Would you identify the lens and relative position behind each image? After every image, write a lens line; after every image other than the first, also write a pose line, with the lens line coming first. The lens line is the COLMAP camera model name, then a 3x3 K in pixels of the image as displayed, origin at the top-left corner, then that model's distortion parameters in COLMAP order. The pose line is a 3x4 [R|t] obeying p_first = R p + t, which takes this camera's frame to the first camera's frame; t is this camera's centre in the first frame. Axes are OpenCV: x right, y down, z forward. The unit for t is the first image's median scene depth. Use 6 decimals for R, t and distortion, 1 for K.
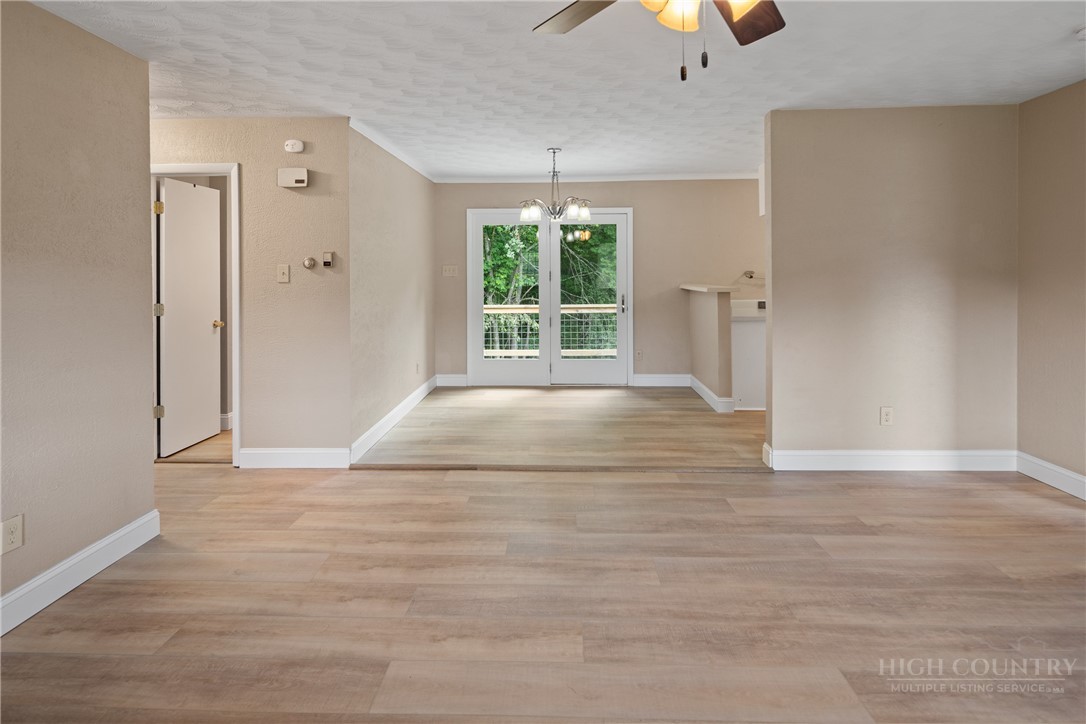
lens RADIAL K [[534.5, 0, 543.0], [0, 534.5, 362.0], [0, 0, 1]] dist [0.001936, -0.000159]
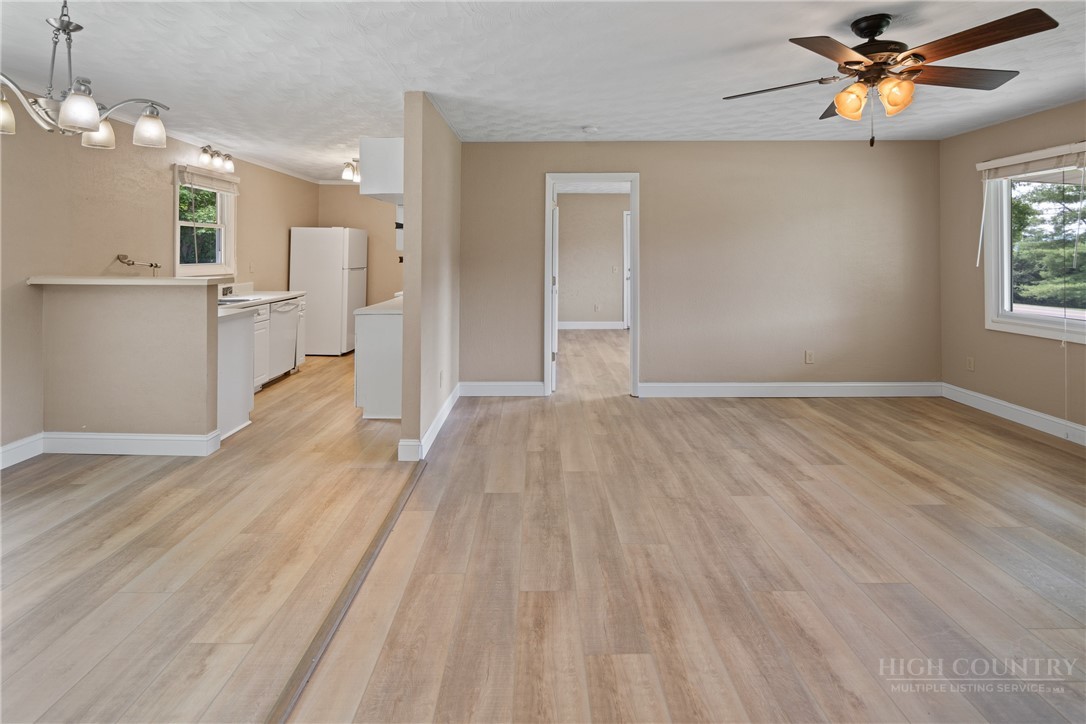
lens RADIAL K [[544.0, 0, 542.2], [0, 544.0, 319.3], [0, 0, 1]] dist [0.017212, -0.014246]
pose [[-0.053861, -0.109040, 0.992577, -0.780987], [0.161227, 0.980028, 0.116410, -0.189387], [-0.985446, 0.166301, -0.035205, 1.171827]]
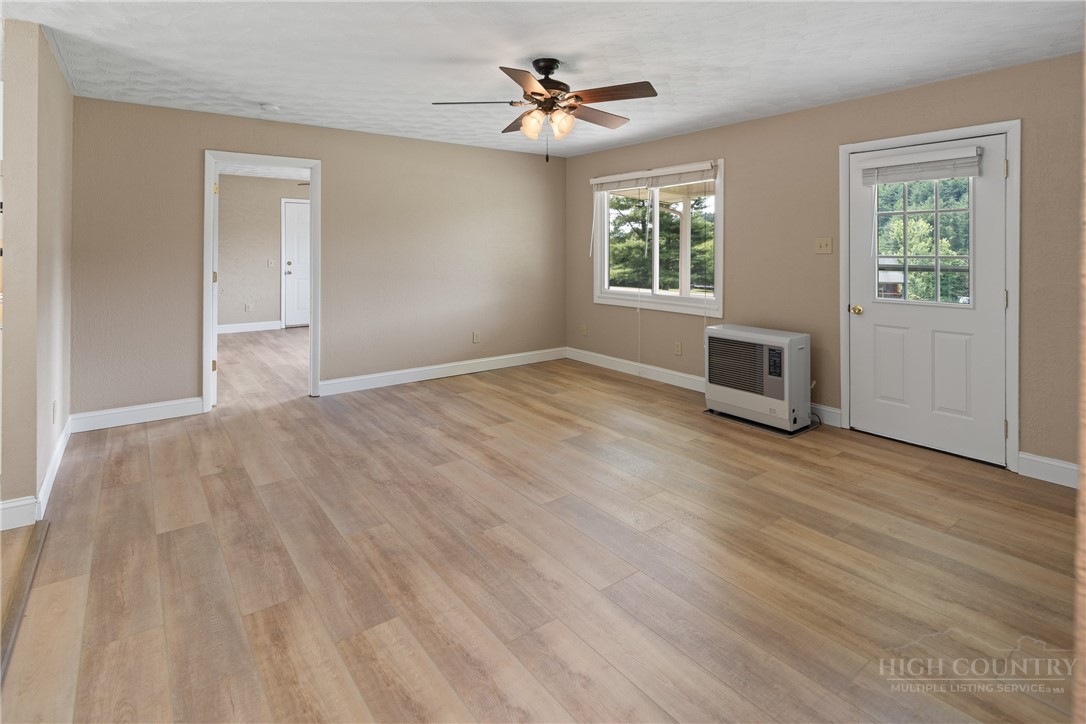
lens RADIAL K [[540.0, 0, 558.1], [0, 540.0, 352.5], [0, 0, 1]] dist [0.000364, -0.001219]
pose [[-0.648601, -0.138158, 0.748484, -0.801414], [0.125395, 0.950554, 0.284118, -0.204066], [-0.750728, 0.278135, -0.599206, 1.273219]]
